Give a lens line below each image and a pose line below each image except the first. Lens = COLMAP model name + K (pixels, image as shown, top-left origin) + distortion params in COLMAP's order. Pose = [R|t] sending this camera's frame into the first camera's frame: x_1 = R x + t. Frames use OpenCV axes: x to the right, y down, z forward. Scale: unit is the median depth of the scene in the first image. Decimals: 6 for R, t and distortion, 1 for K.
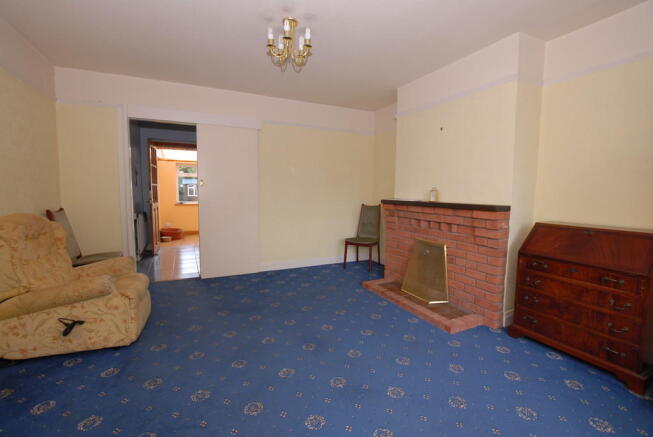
lens RADIAL K [[291.8, 0, 324.4], [0, 291.8, 213.0], [0, 0, 1]] dist [-0.001125, -0.000191]
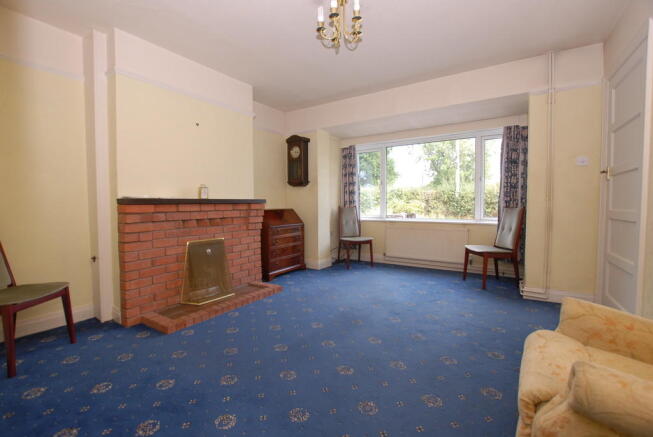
lens RADIAL K [[291.8, 0, 324.4], [0, 291.8, 213.0], [0, 0, 1]] dist [-0.001125, -0.000191]
pose [[-0.511897, -0.032173, 0.858444, -0.668352], [0.066474, 0.994819, 0.076923, -0.040389], [-0.856471, 0.096441, -0.507106, 1.165637]]
